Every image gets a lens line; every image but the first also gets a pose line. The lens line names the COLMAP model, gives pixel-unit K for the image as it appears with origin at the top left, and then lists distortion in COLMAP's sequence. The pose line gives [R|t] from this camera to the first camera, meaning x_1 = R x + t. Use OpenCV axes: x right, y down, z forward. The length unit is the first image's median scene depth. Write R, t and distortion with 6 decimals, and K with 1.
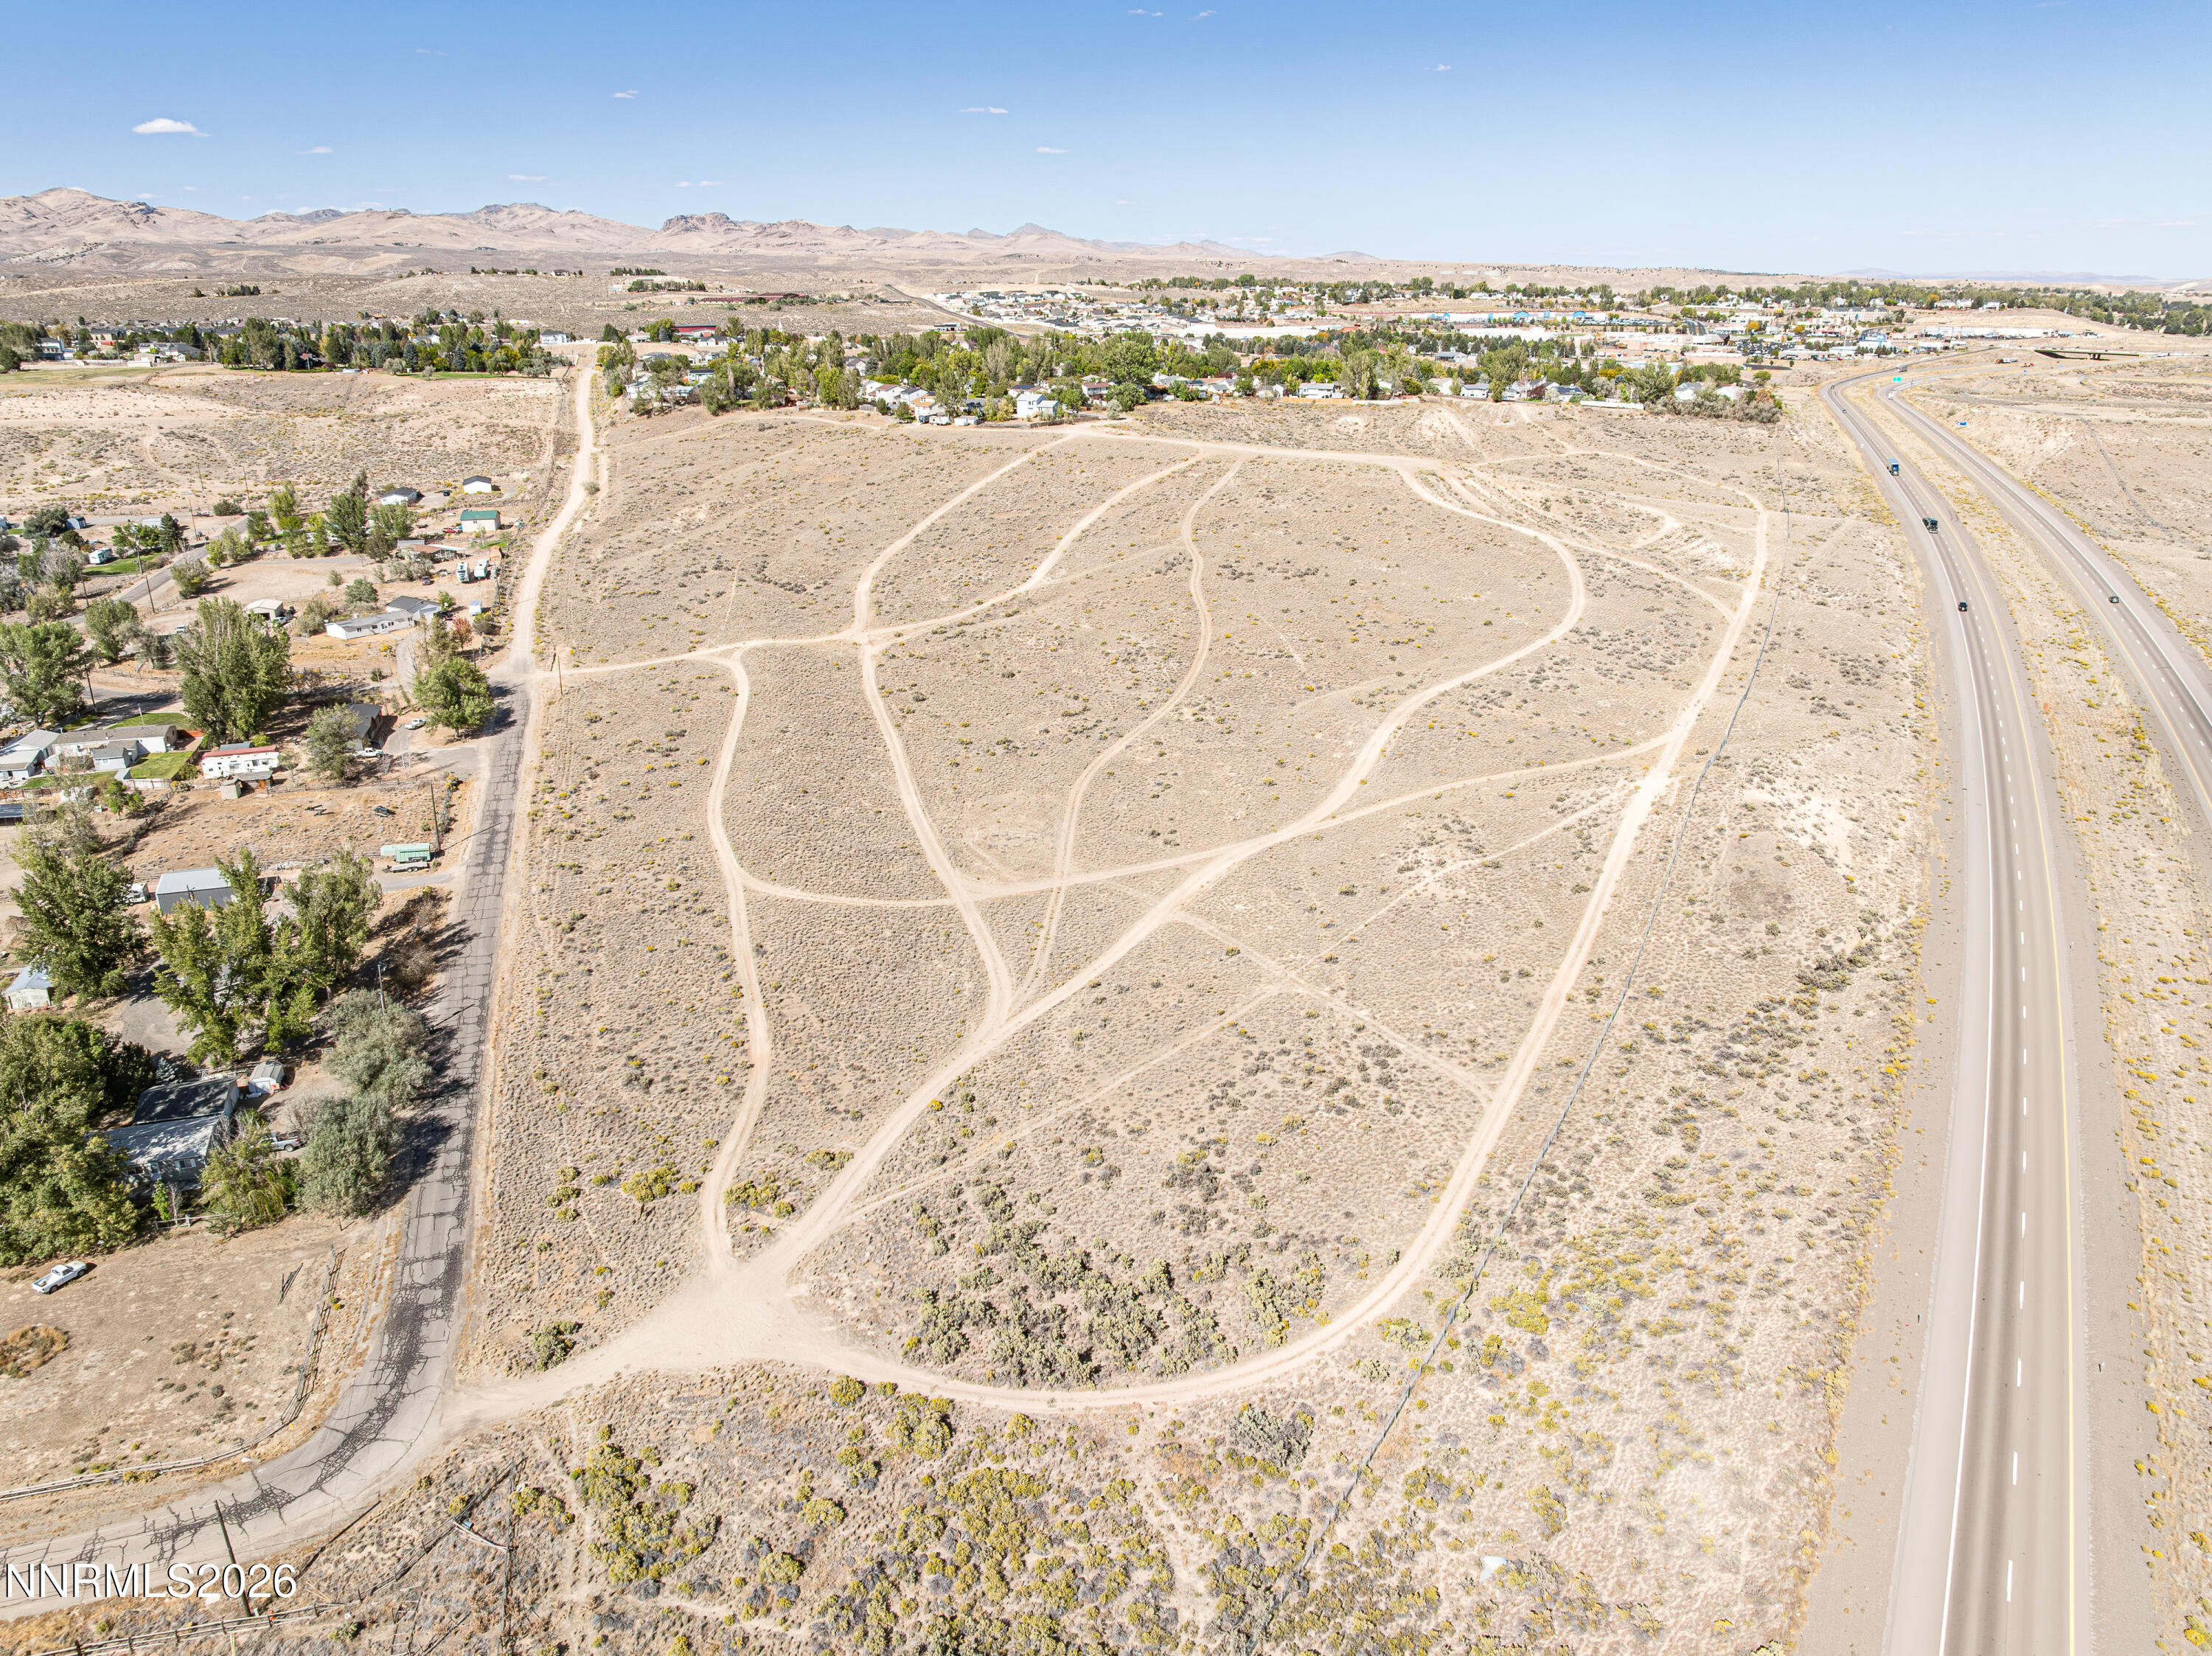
lens RADIAL K [[1553.5, 0, 1107.7], [0, 1553.5, 827.6], [0, 0, 1]] dist [-0.048933, 0.016790]
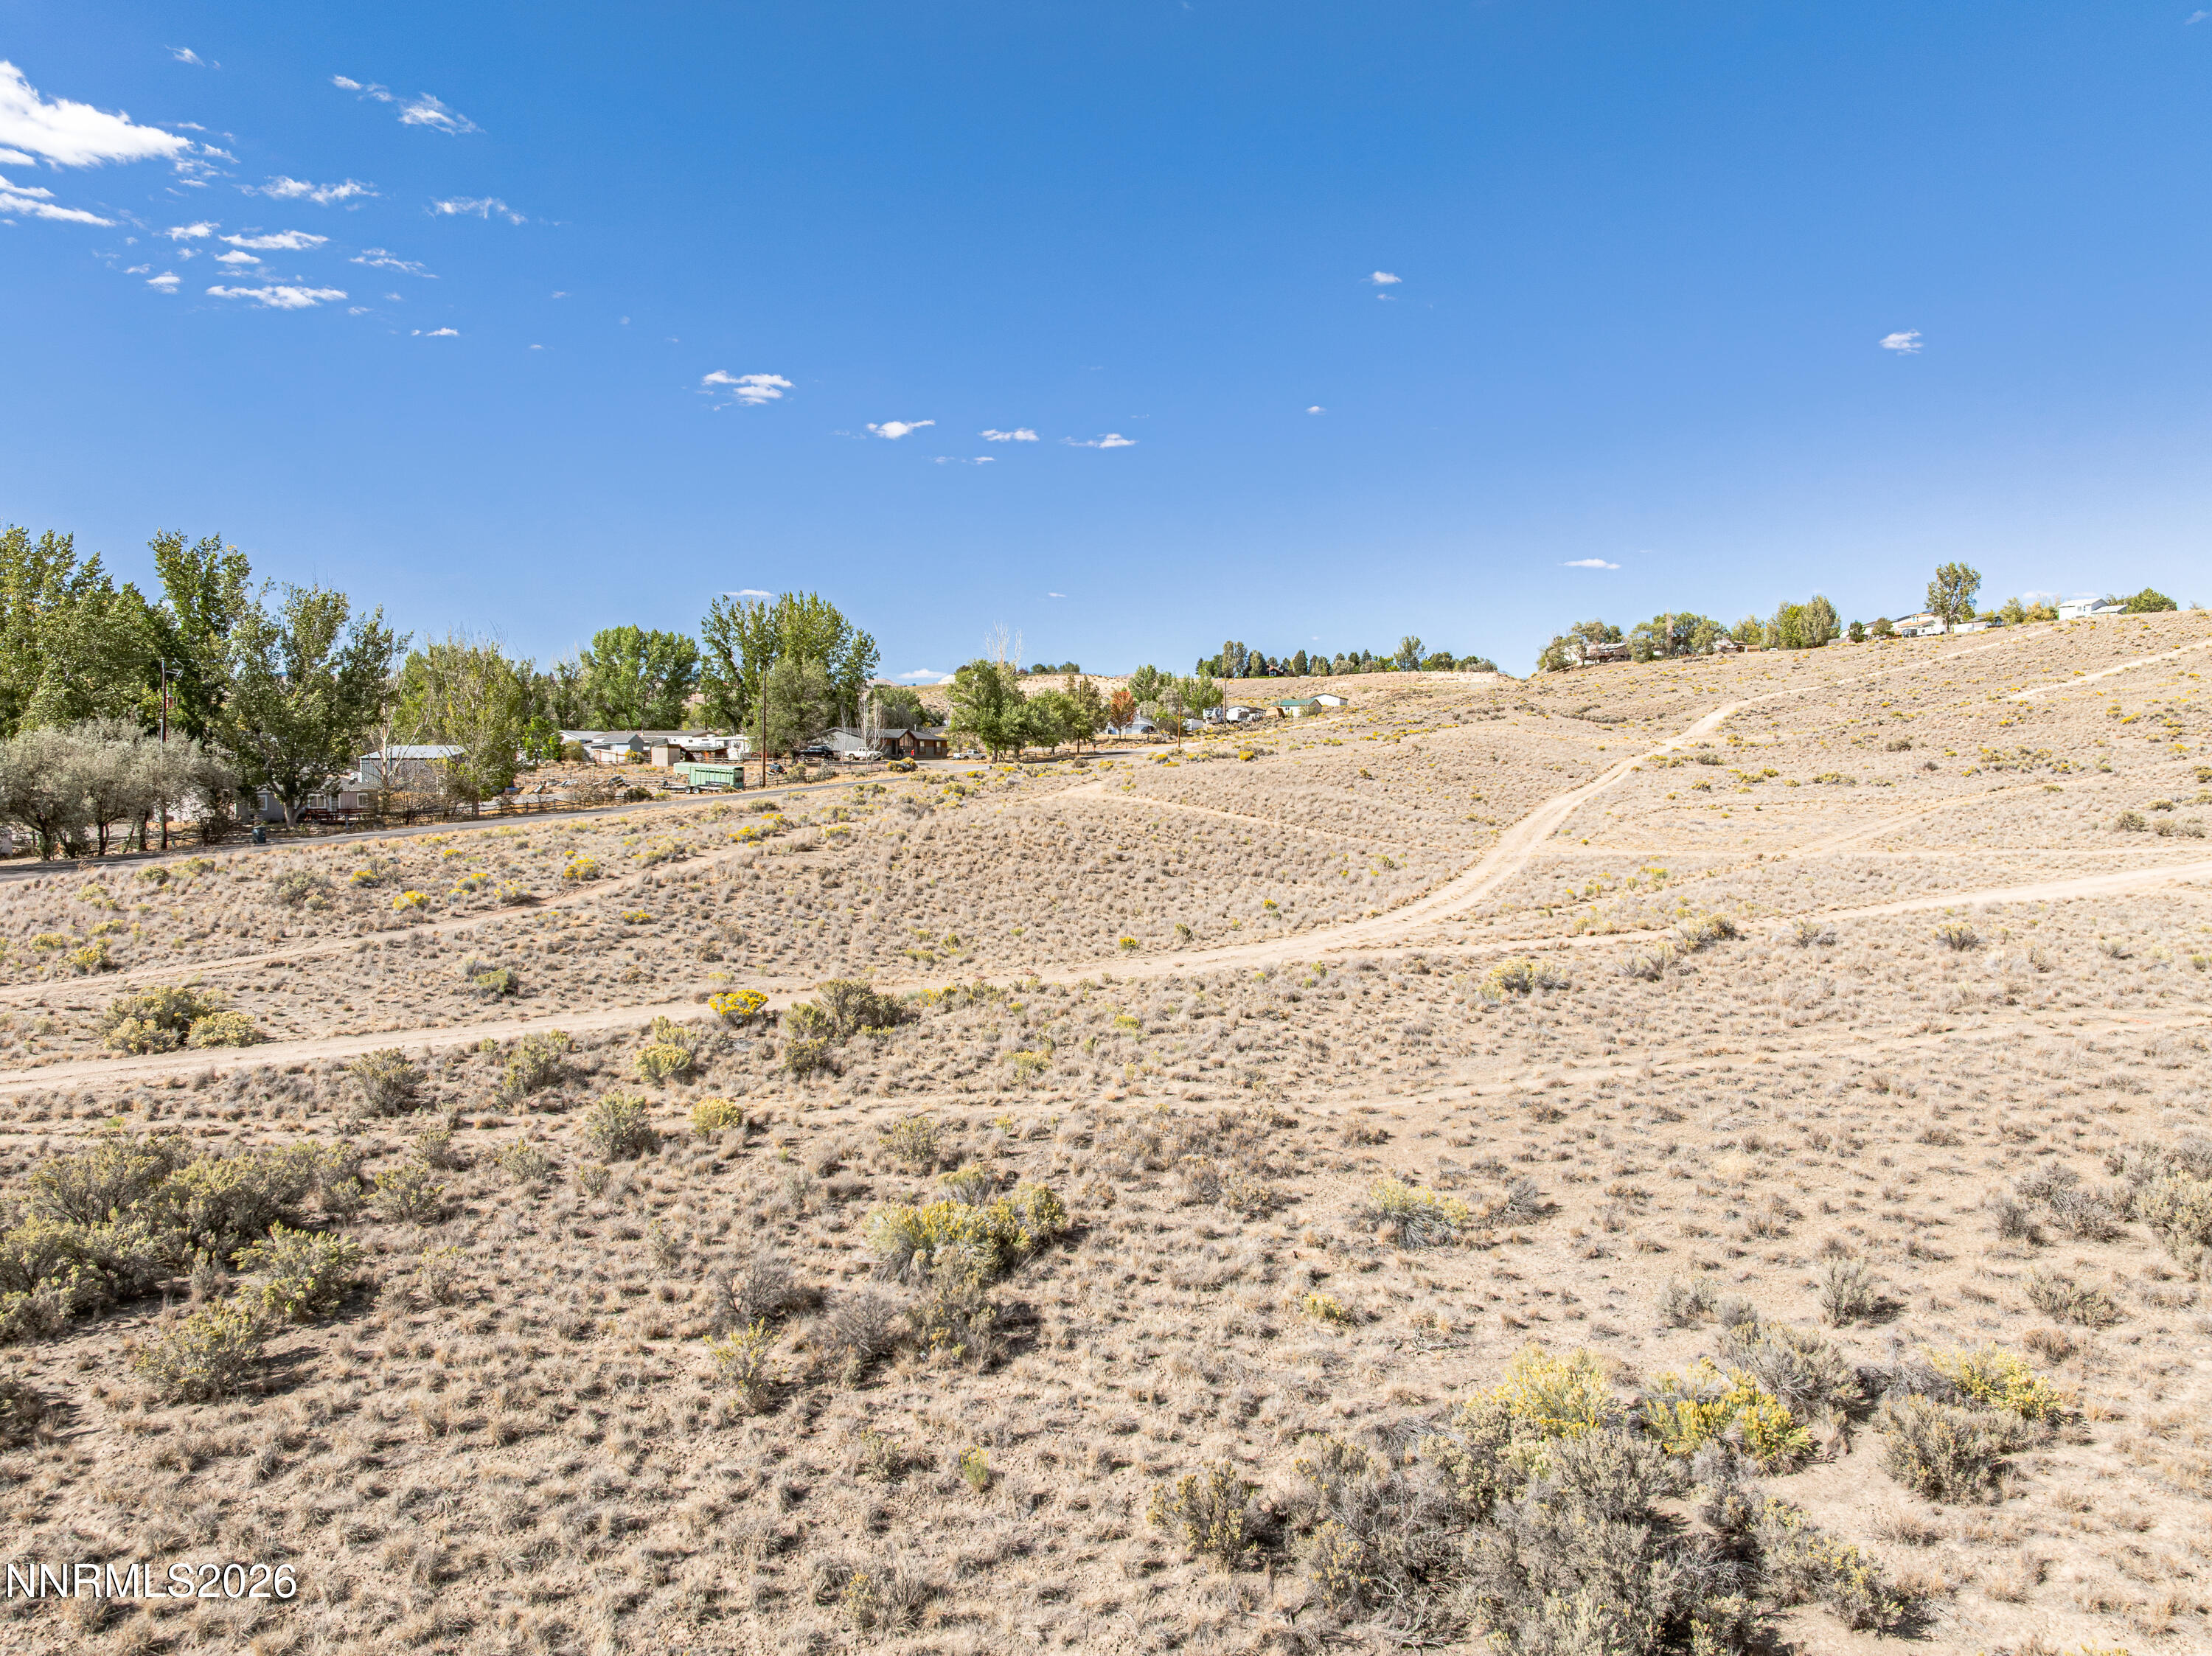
lens RADIAL K [[1553.5, 0, 1102.2], [0, 1553.5, 828.1], [0, 0, 1]] dist [-0.048933, 0.016790]
pose [[0.788112, 0.031785, -0.614711, 0.059923], [-0.212667, 0.951227, -0.223472, 0.137691], [0.577627, 0.306849, 0.756433, 0.592786]]
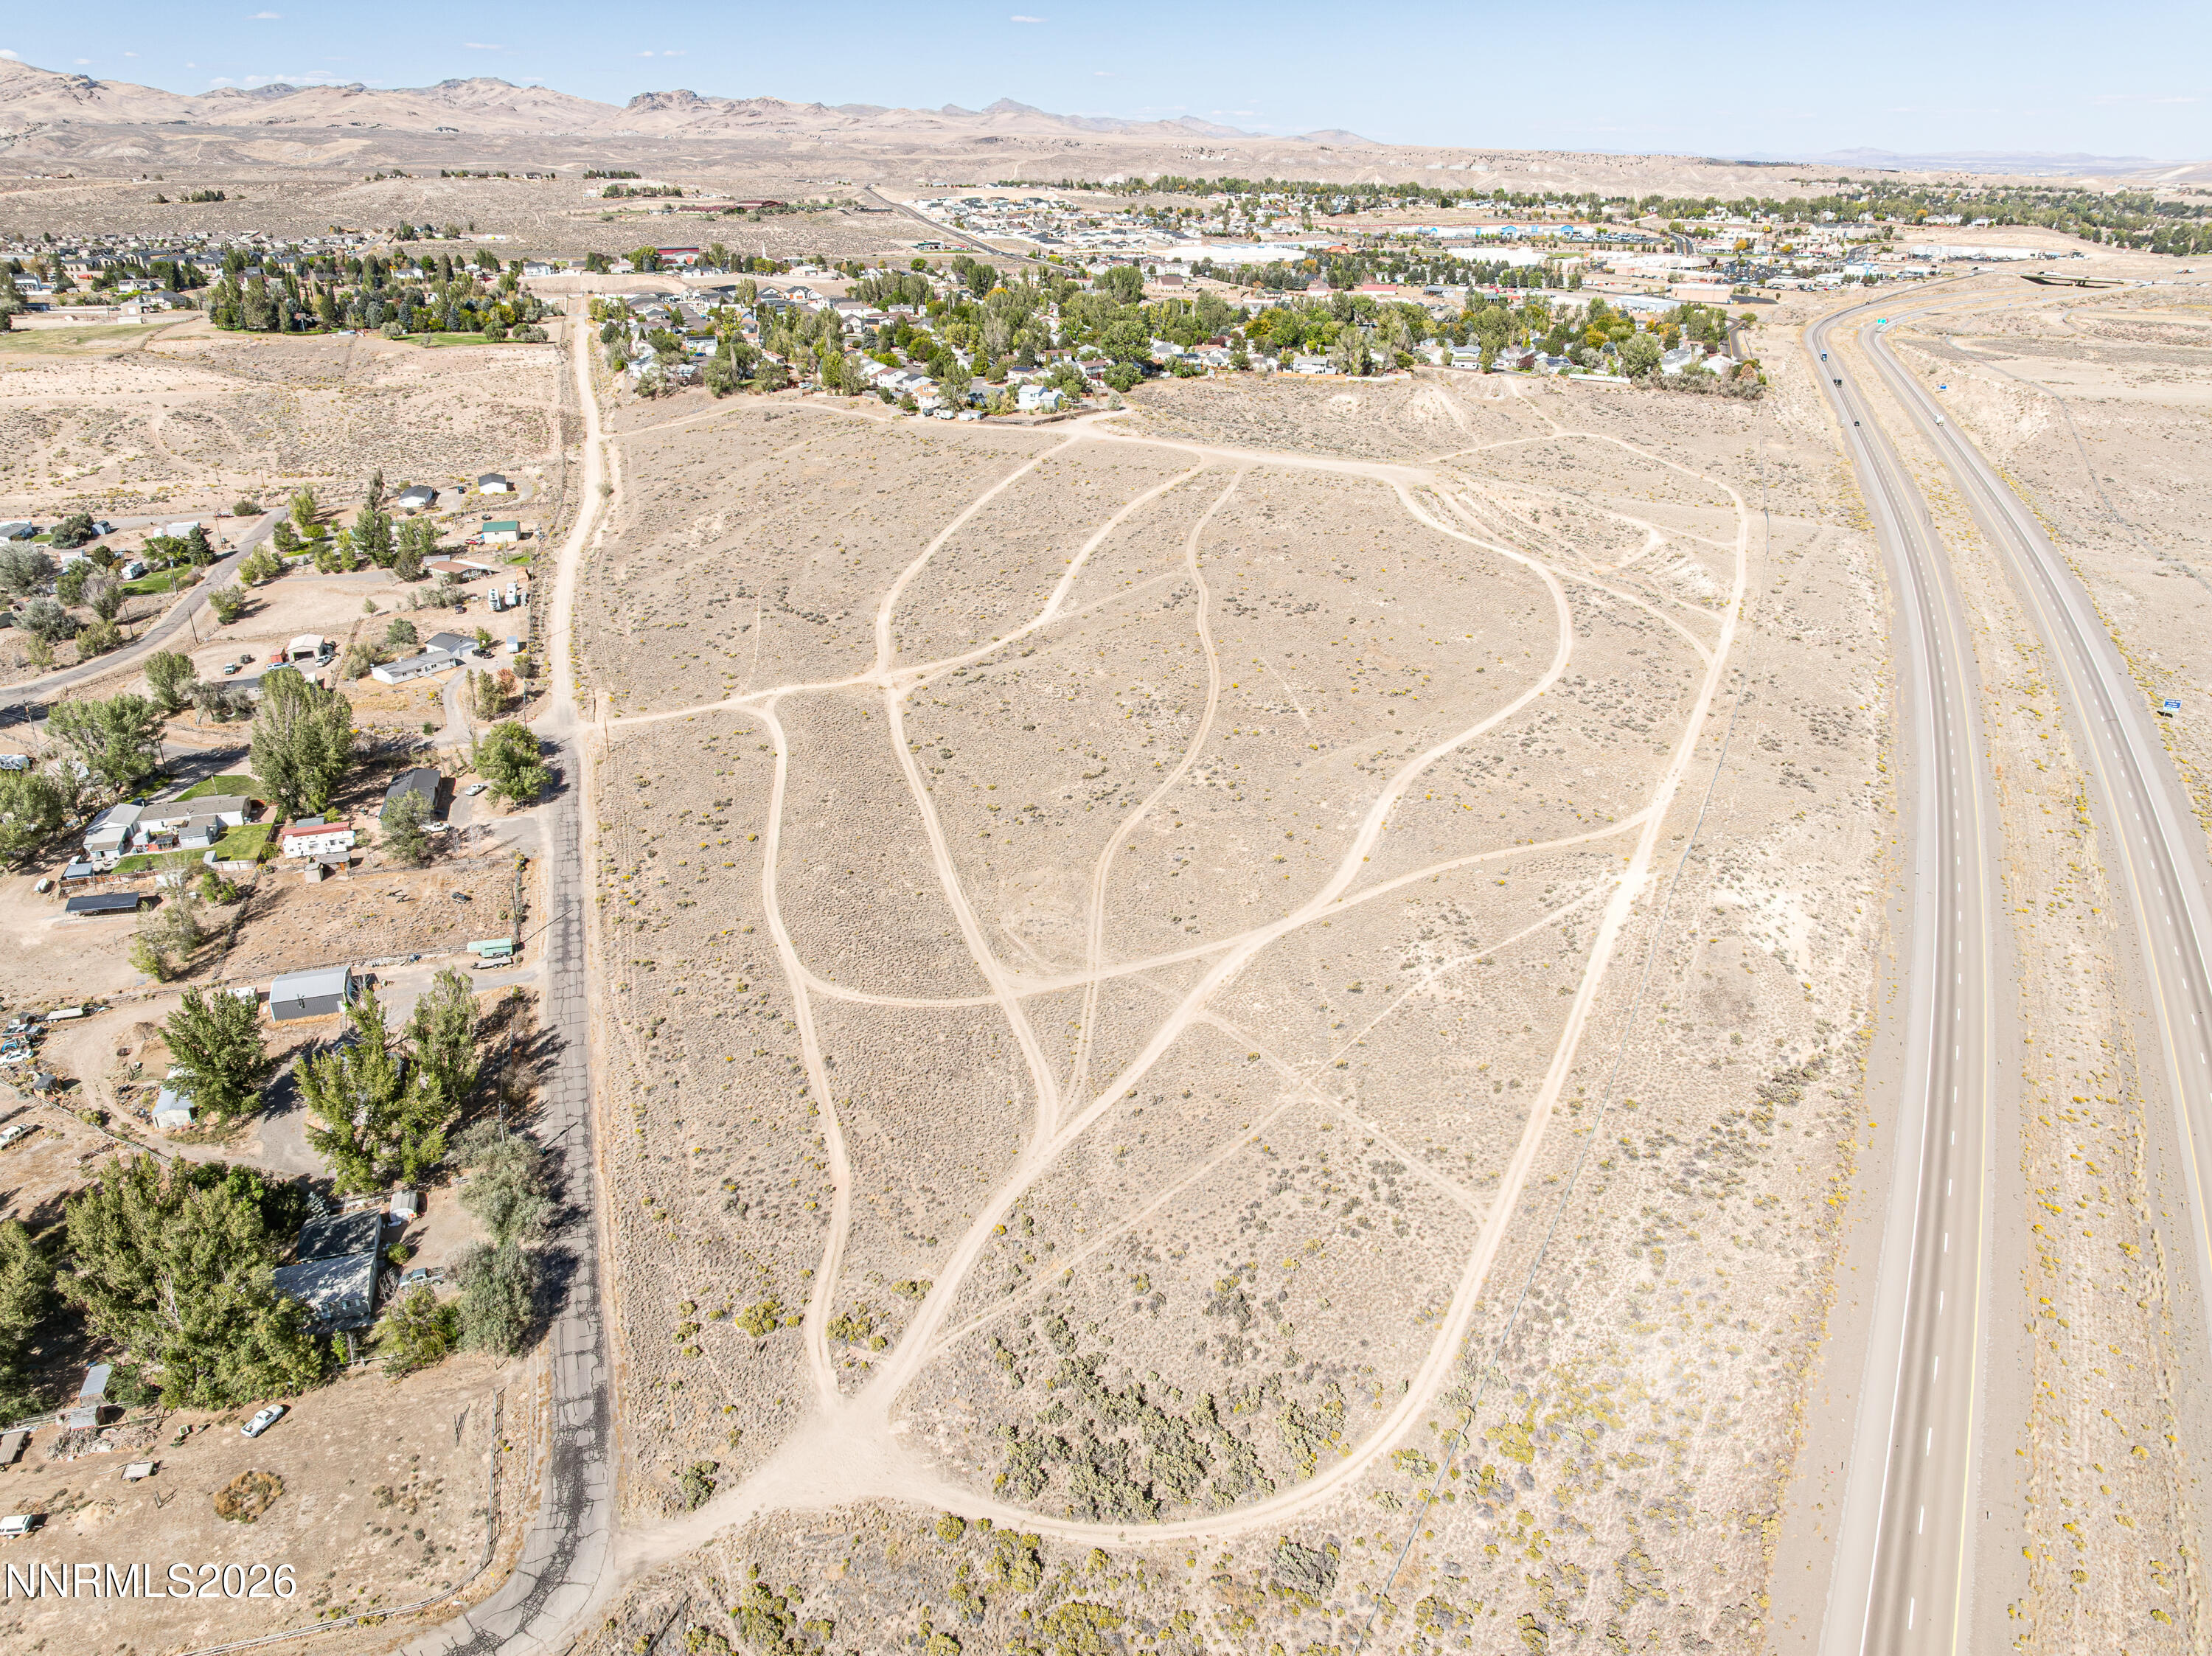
lens RADIAL K [[1553.5, 0, 1107.7], [0, 1553.5, 824.7], [0, 0, 1]] dist [-0.048933, 0.016790]
pose [[0.999902, -0.002148, 0.013837, -0.033233], [0.001185, 0.997601, 0.069221, -0.138983], [-0.013953, -0.069198, 0.997505, -0.082186]]
